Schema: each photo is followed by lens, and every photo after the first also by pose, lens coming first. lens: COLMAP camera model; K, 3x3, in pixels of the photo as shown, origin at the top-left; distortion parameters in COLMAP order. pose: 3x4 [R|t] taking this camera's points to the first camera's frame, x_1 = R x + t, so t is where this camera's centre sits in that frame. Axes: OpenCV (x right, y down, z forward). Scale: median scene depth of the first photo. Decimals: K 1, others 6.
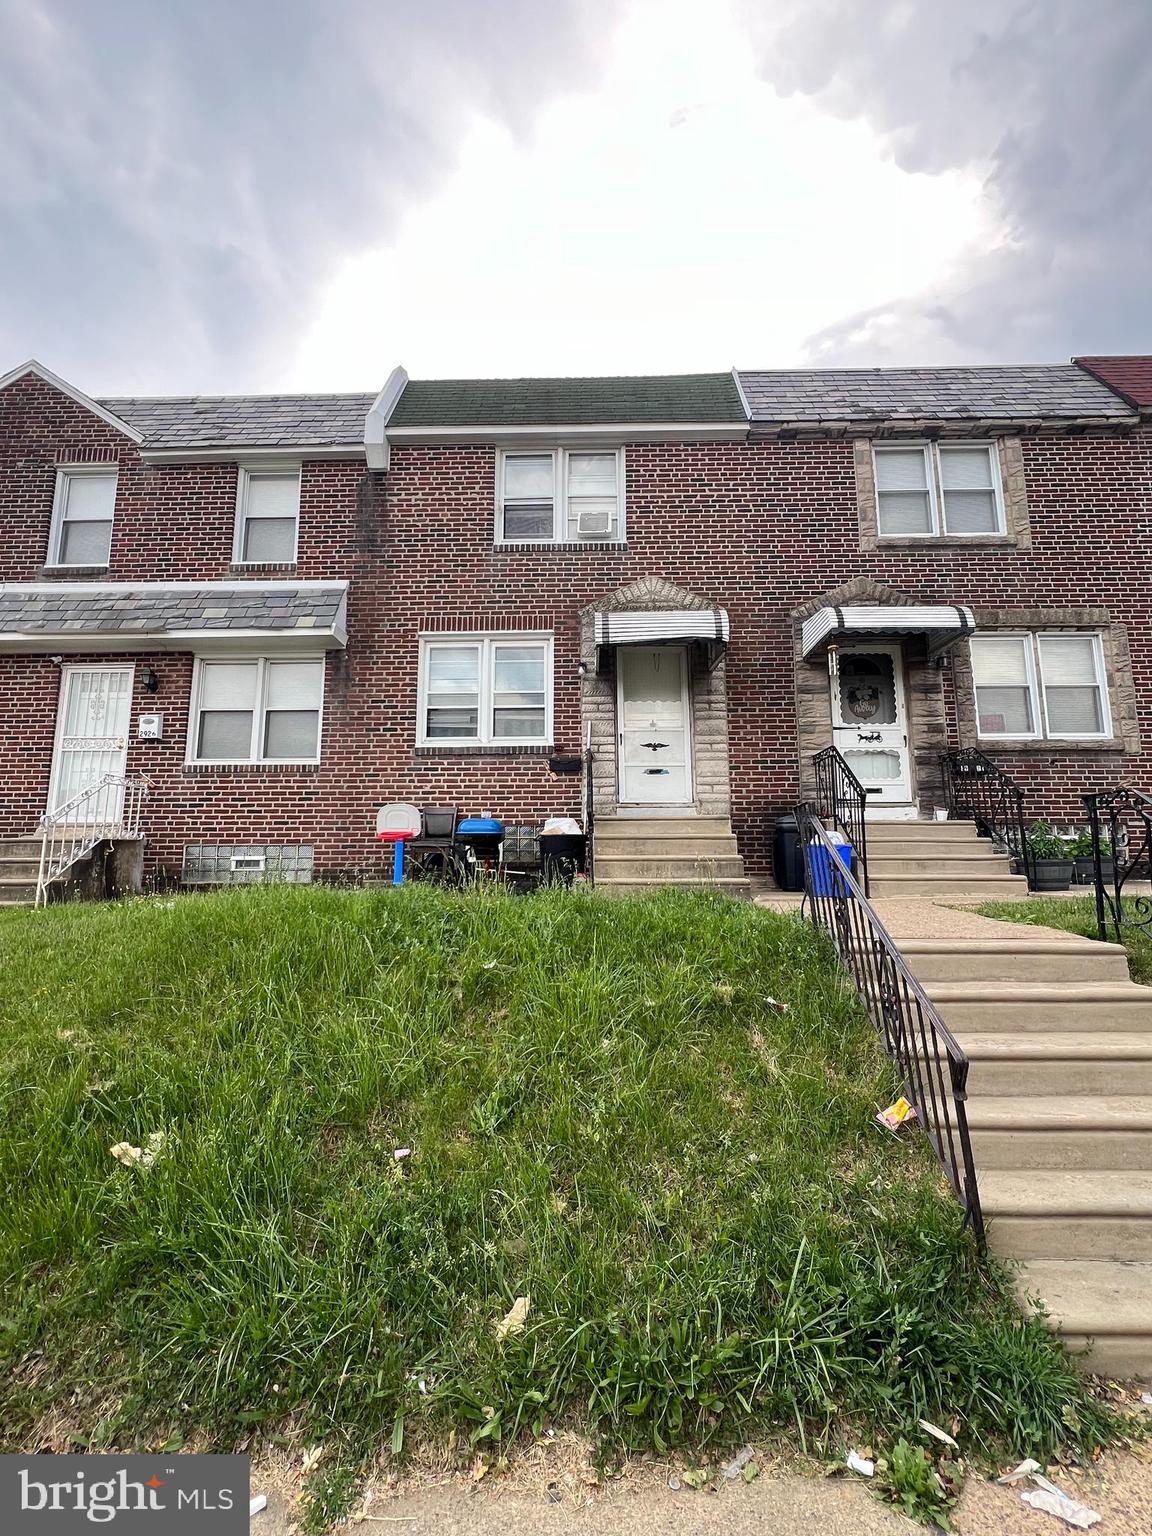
lens RADIAL K [[712.4, 0, 572.5], [0, 712.4, 765.8], [0, 0, 1]] dist [-0.000109, 0.000515]
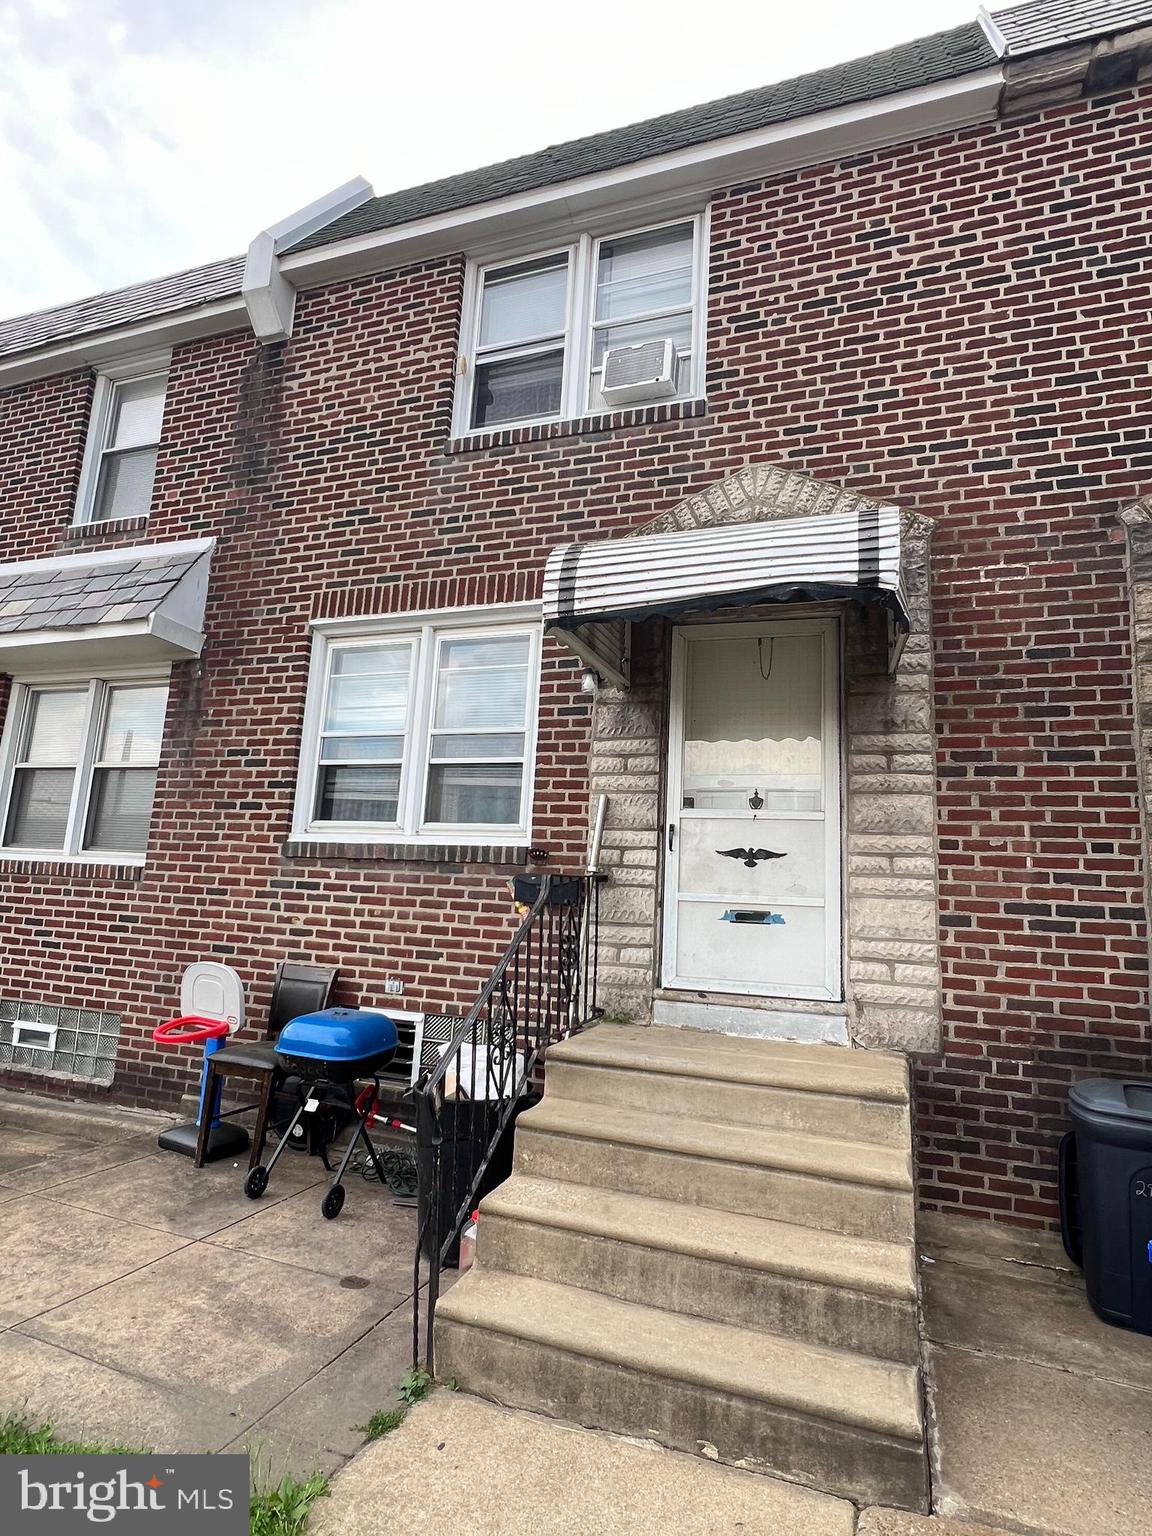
lens RADIAL K [[826.8, 0, 579.9], [0, 826.8, 766.2], [0, 0, 1]] dist [-0.001943, 0.001579]
pose [[0.947181, -0.000690, -0.320698, 0.175530], [-0.007617, 0.999667, -0.024647, -0.067355], [0.320608, 0.025788, 0.946861, 0.496752]]
